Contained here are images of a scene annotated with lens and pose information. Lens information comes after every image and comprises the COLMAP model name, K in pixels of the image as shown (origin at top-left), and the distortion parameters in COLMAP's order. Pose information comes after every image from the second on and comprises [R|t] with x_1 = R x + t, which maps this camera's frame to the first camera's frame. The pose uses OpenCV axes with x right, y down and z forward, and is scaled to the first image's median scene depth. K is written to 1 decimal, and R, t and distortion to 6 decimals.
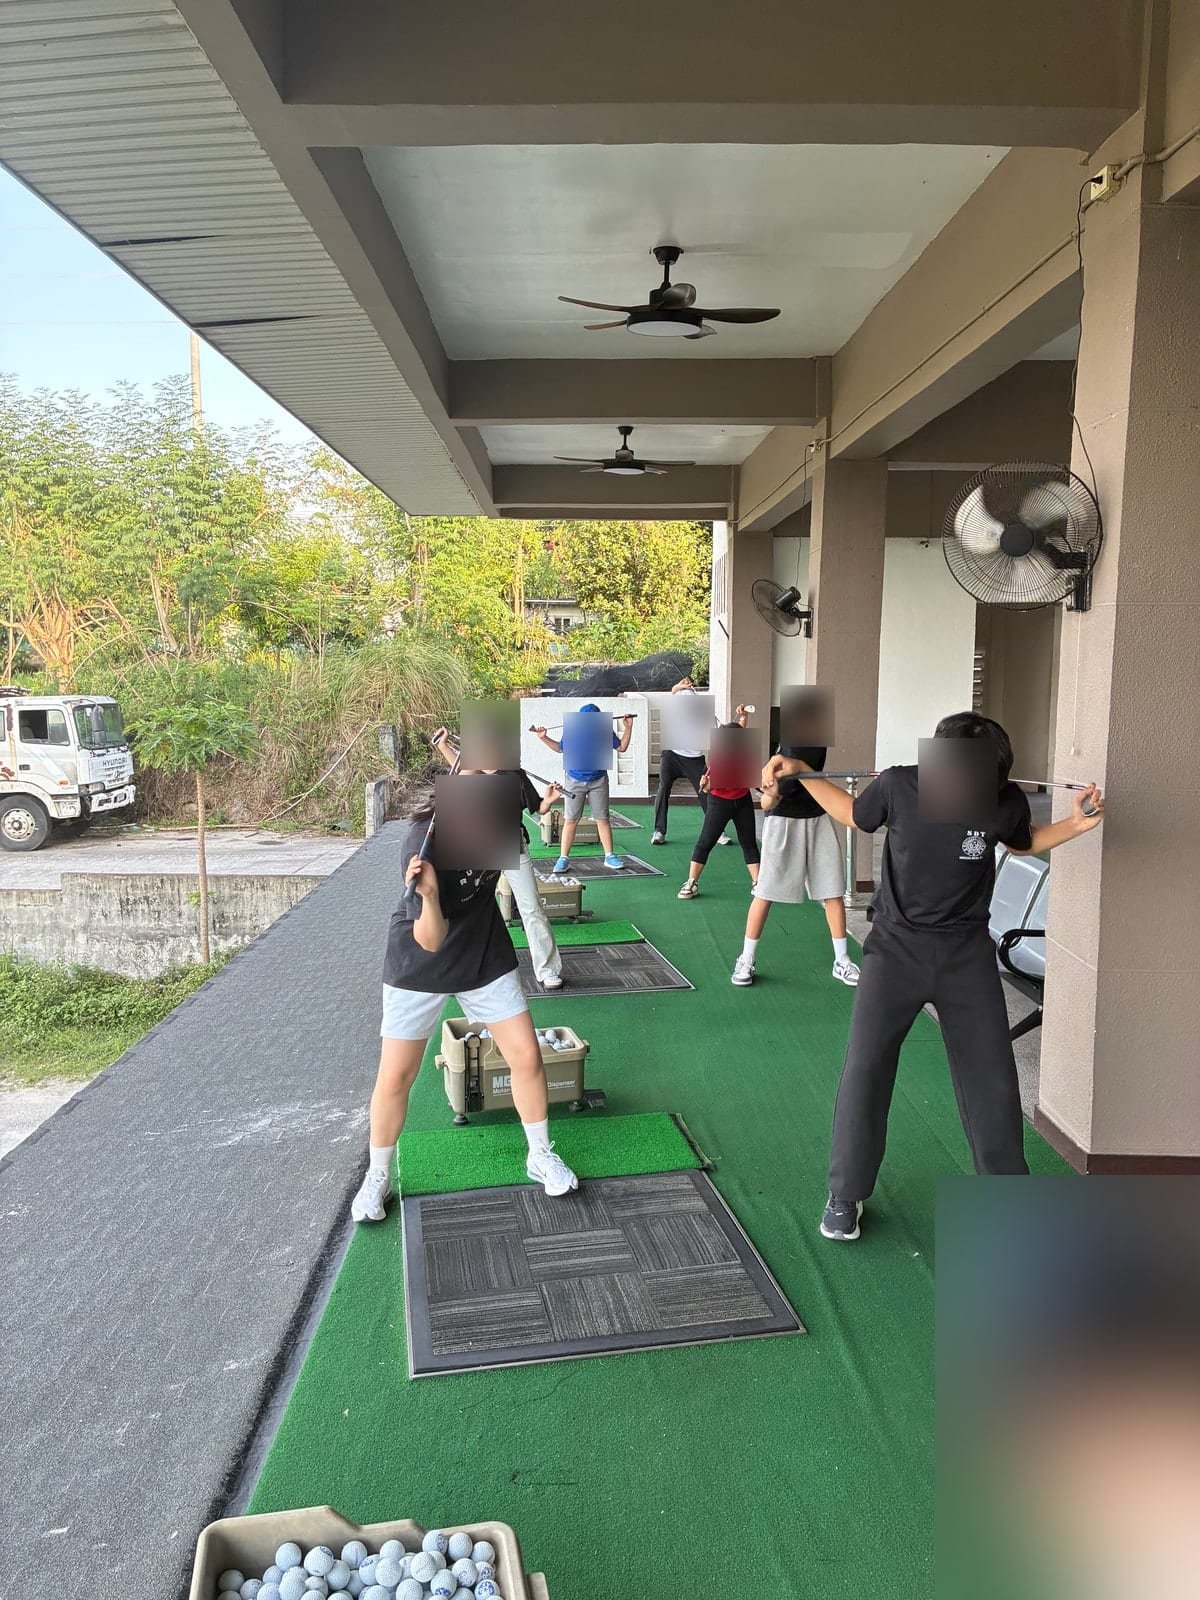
lens RADIAL K [[1173.2, 0, 607.4], [0, 1173.2, 803.9], [0, 0, 1]] dist [0.028711, -0.025677]
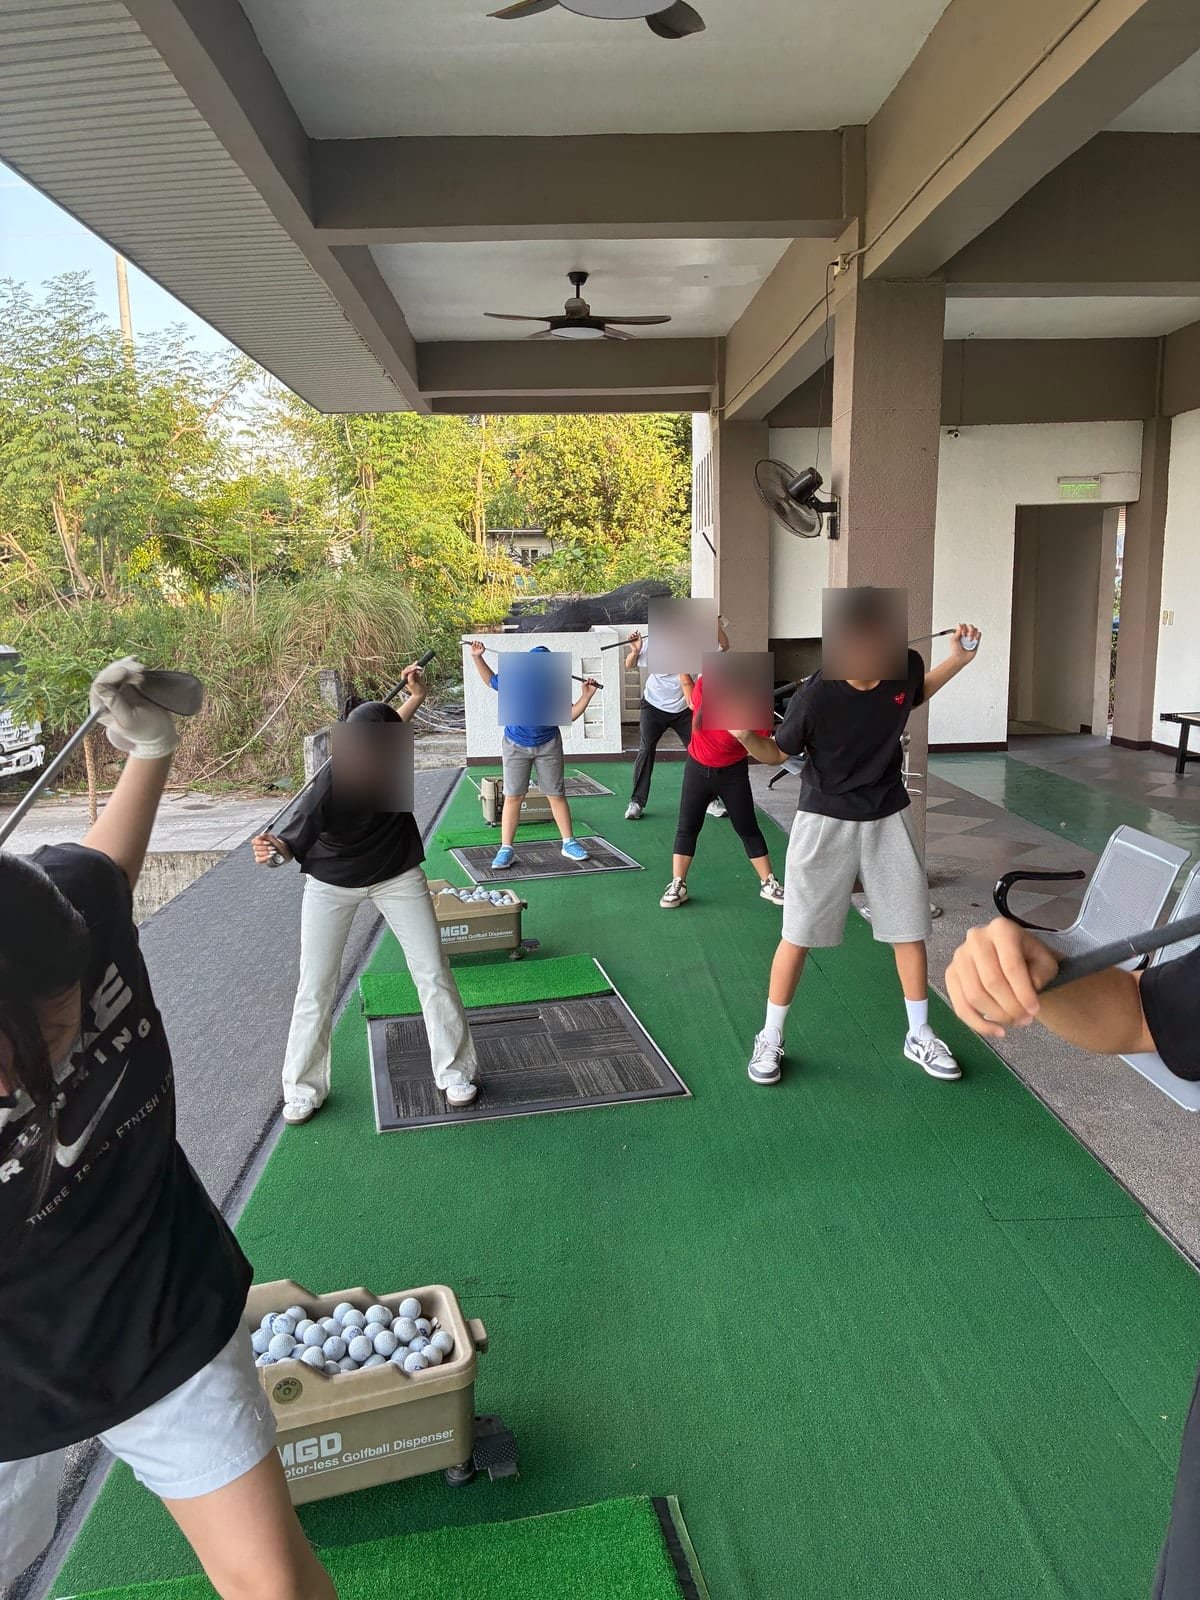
lens RADIAL K [[1173.2, 0, 590.1], [0, 1173.2, 796.1], [0, 0, 1]] dist [0.028711, -0.025677]
pose [[0.999699, -0.024510, 0.001345, 0.007371], [0.024420, 0.998611, 0.046681, -0.009438], [-0.002487, -0.046634, 0.998909, 0.118066]]
